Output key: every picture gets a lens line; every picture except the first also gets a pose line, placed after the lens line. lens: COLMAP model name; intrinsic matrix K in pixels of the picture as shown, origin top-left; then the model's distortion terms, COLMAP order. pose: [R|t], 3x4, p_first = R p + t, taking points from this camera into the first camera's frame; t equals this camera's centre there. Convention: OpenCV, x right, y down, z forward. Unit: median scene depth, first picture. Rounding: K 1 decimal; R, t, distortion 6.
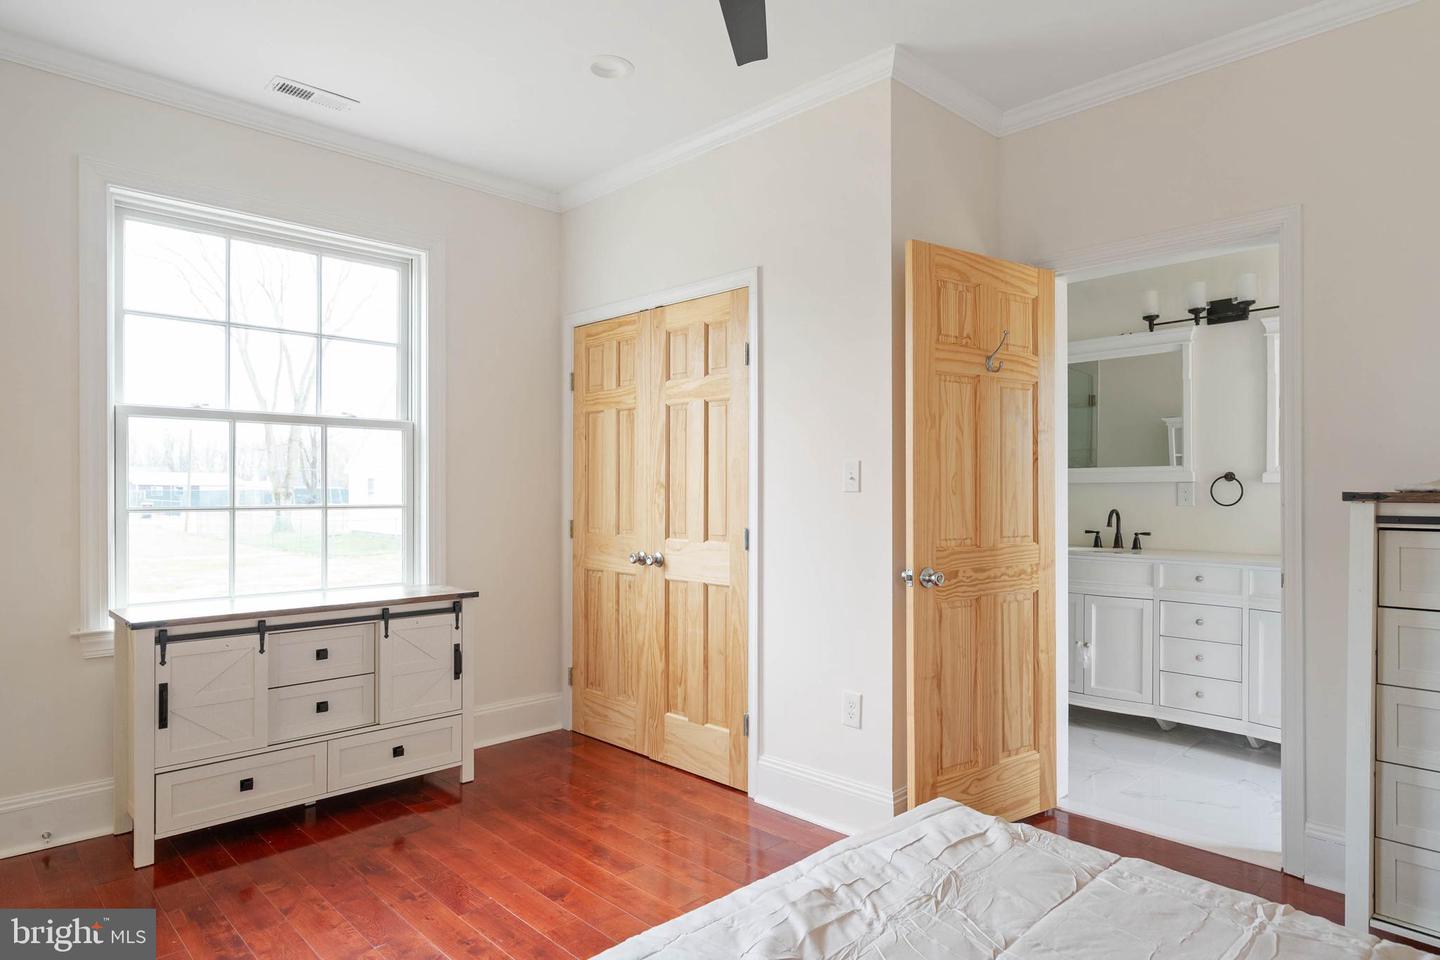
lens RADIAL K [[843.7, 0, 720.1], [0, 843.7, 488.1], [0, 0, 1]] dist [0.003734, 0.001164]
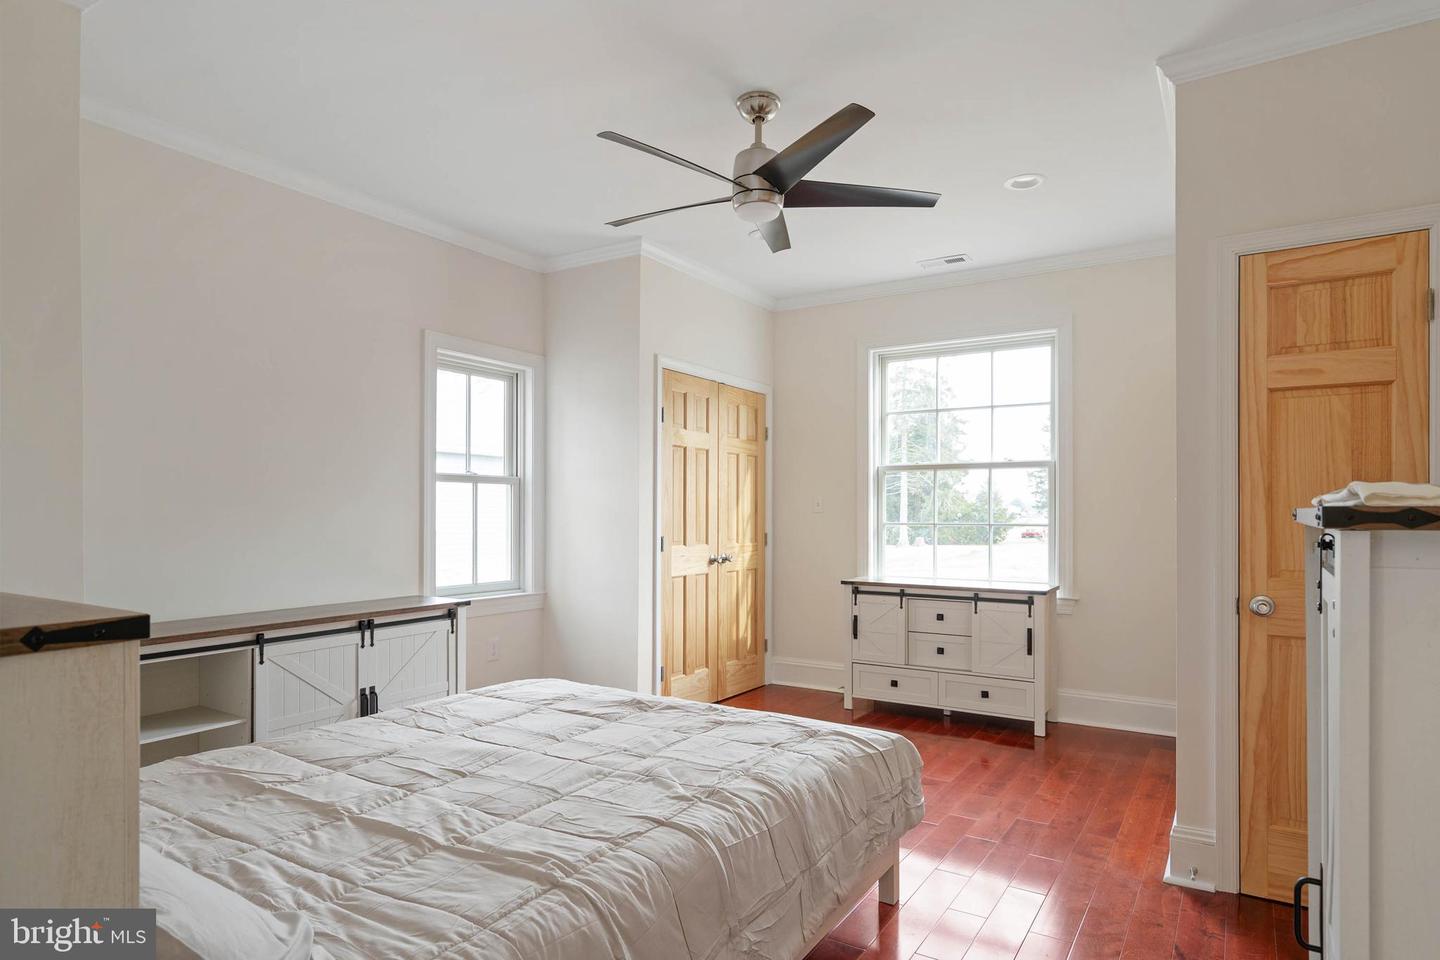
lens RADIAL K [[843.7, 0, 720.1], [0, 843.7, 488.1], [0, 0, 1]] dist [0.003734, 0.001164]
pose [[0.214657, -0.026518, -0.976330, 0.990409], [0.000752, 0.999636, -0.026986, -0.000946], [0.976689, 0.005059, 0.214598, 0.265561]]
